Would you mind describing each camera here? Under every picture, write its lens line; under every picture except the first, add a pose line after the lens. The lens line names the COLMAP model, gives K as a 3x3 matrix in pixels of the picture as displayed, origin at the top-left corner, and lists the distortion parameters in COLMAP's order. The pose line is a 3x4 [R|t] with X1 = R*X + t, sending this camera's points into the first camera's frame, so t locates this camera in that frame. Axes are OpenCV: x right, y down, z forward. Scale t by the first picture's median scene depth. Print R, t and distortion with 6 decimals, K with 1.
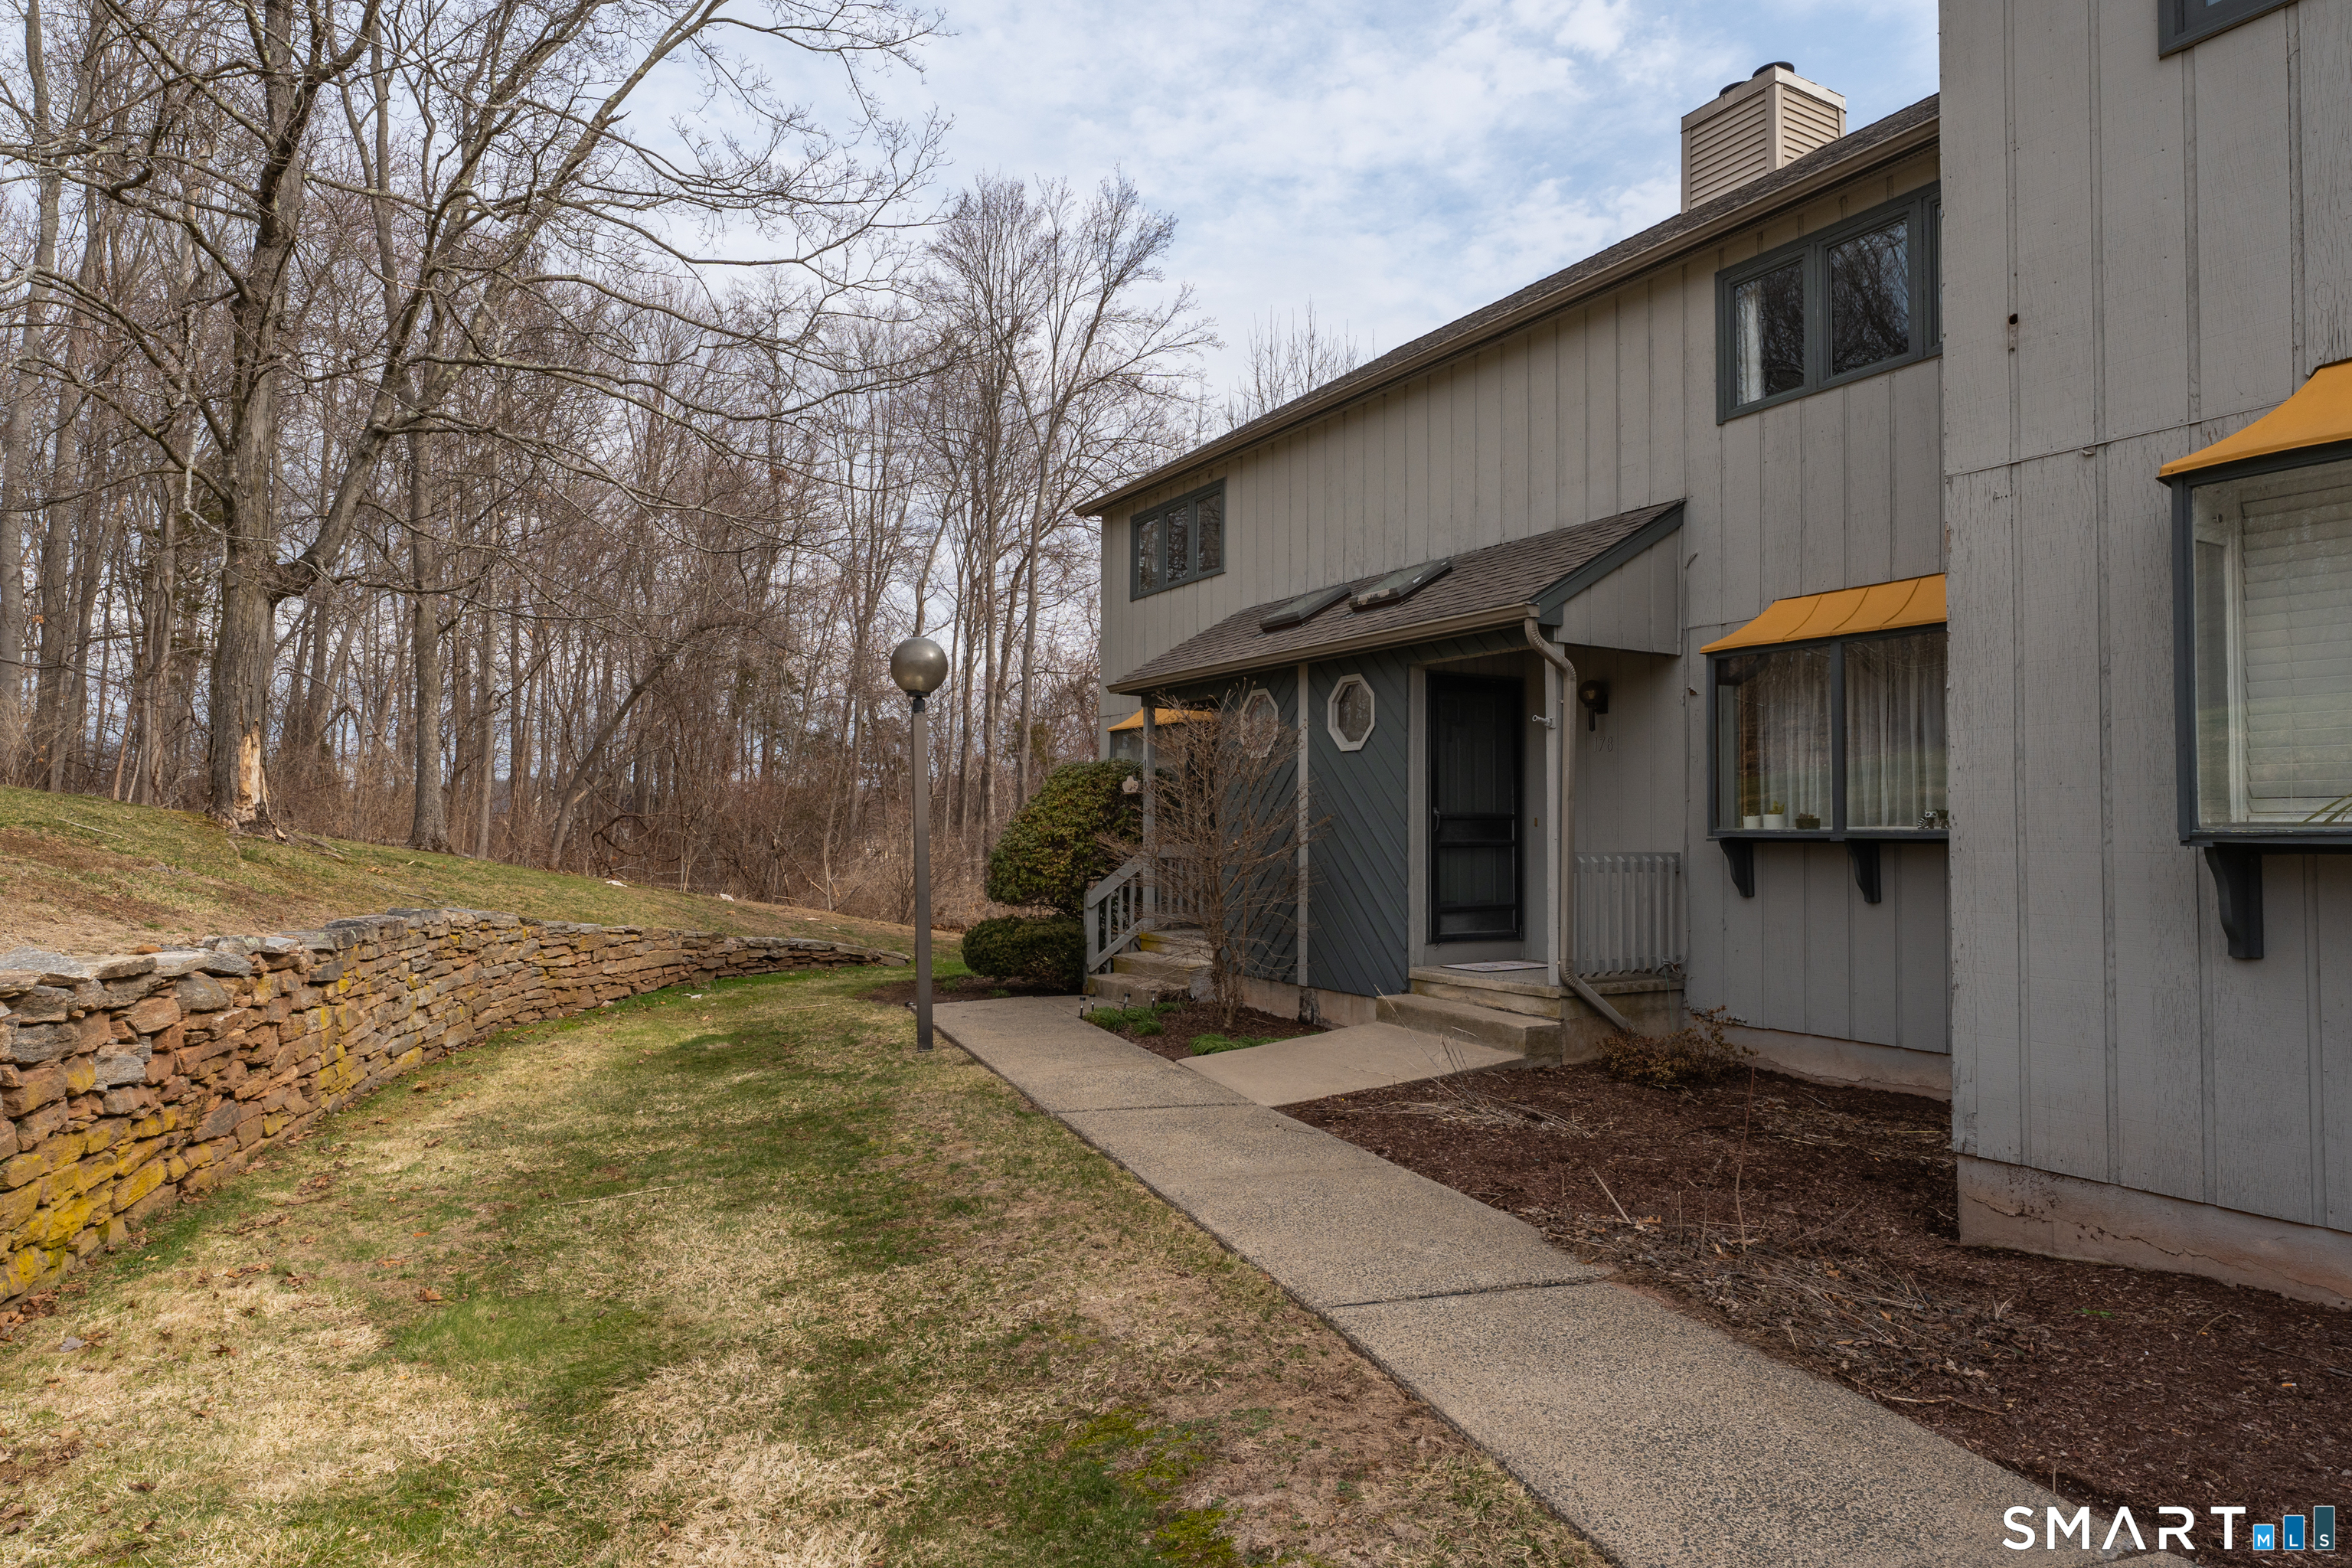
lens RADIAL K [[1349.7, 0, 1176.0], [0, 1349.7, 784.0], [0, 0, 1]] dist [-0.002719, 0.001771]
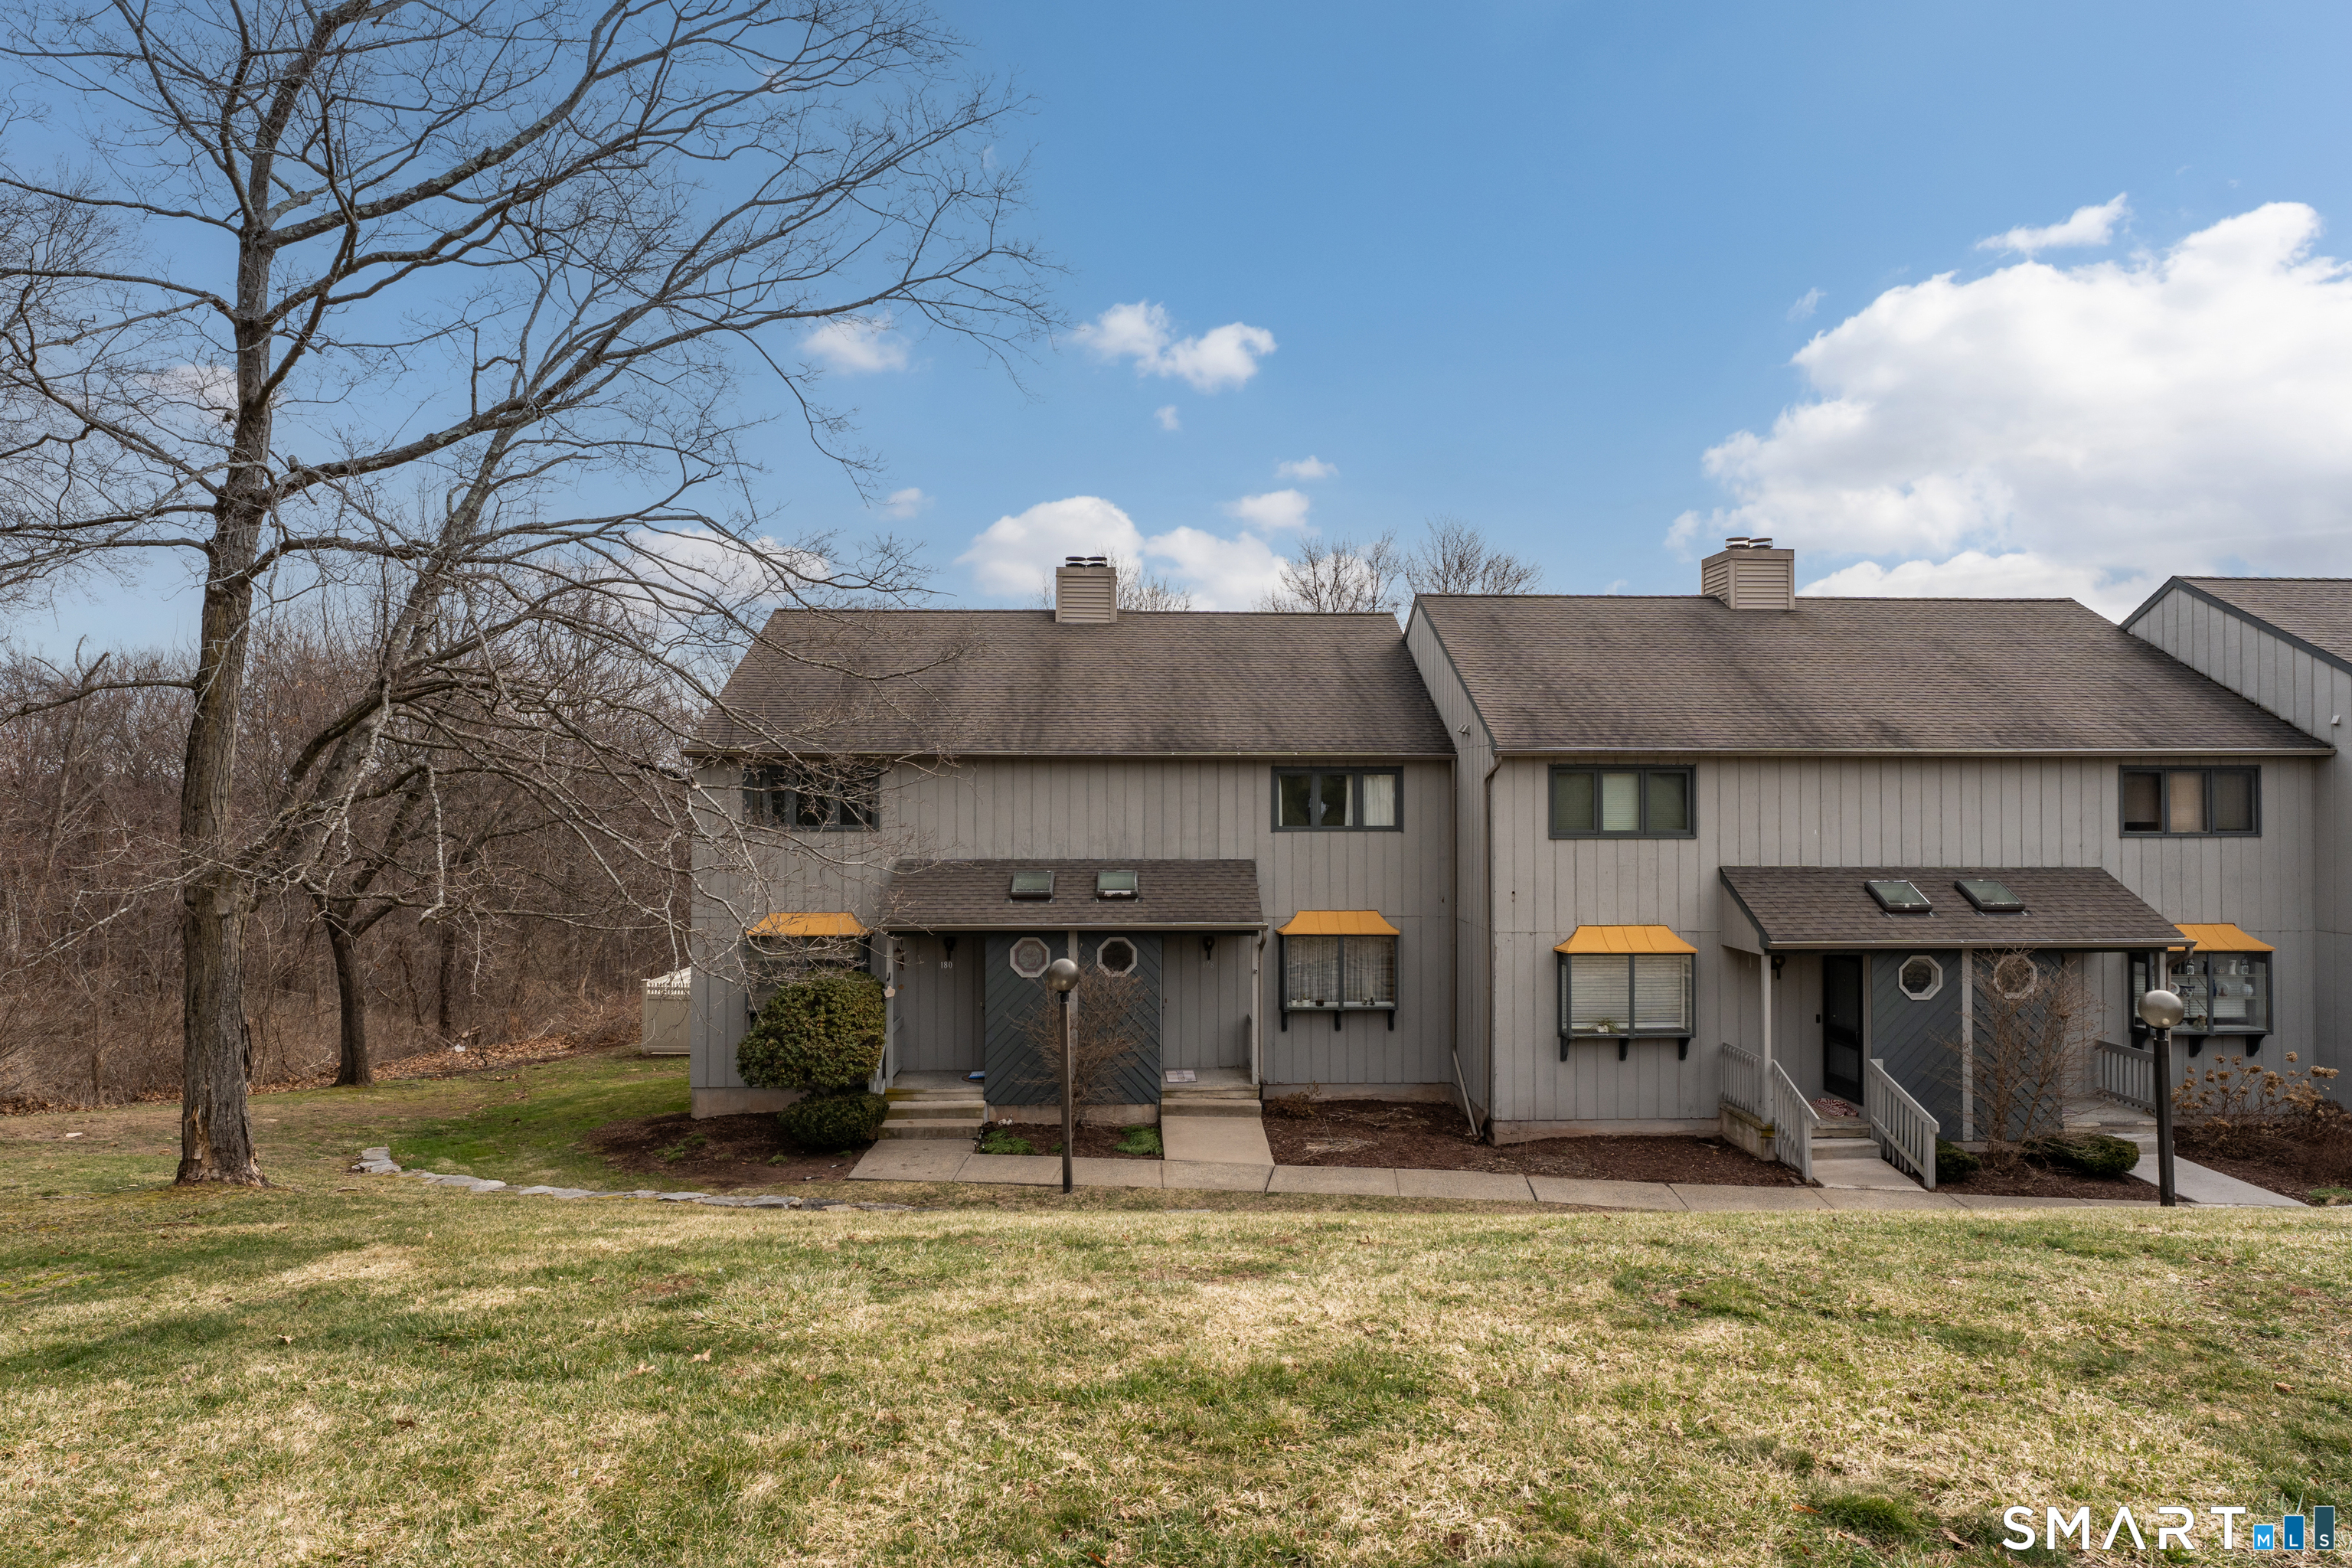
lens RADIAL K [[1244.0, 0, 1176.0], [0, 1244.0, 784.0], [0, 0, 1]] dist [0.002912, -0.000406]
pose [[0.474445, 0.003568, 0.880278, -1.692891], [-0.029418, 0.999497, 0.011804, -0.393257], [-0.879793, -0.031496, 0.474312, 0.121521]]
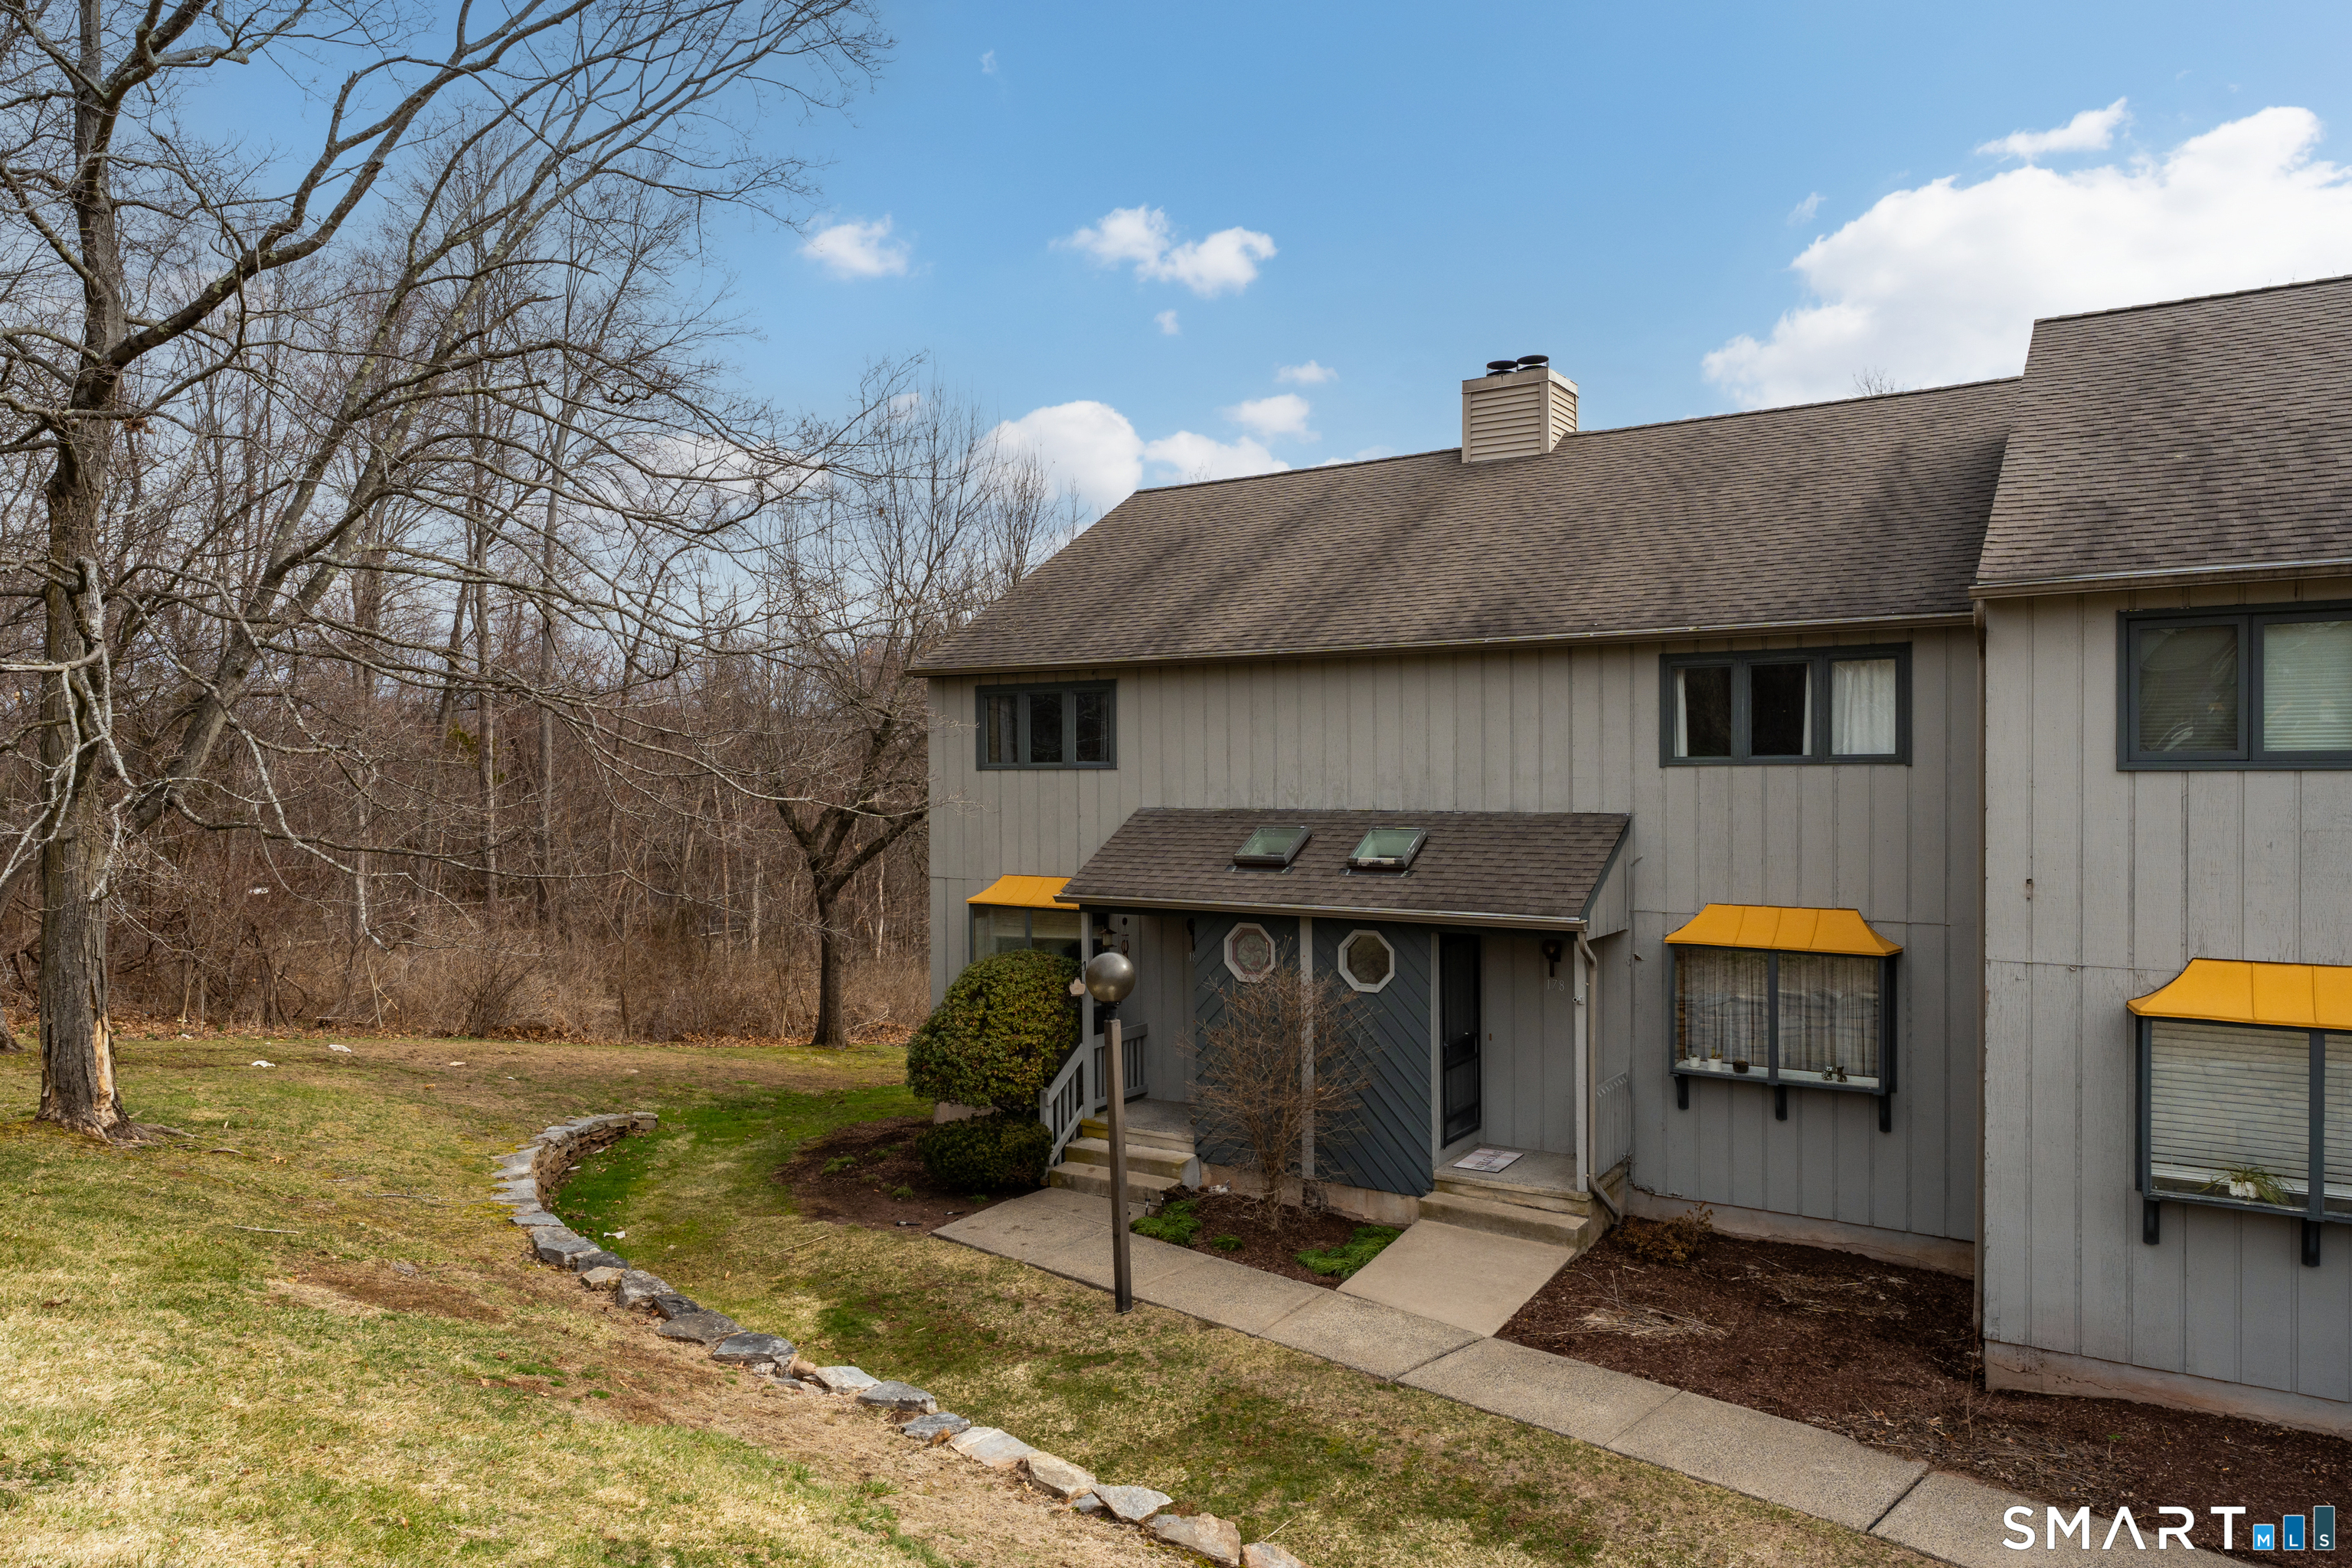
lens RADIAL K [[1515.6, 0, 1176.0], [0, 1515.6, 784.0], [0, 0, 1]] dist [0.002180, 0.000854]
pose [[0.894180, -0.021442, 0.447195, -0.778528], [-0.001135, 0.998741, 0.050156, -0.345313], [-0.447707, -0.045356, 0.893029, -0.173664]]
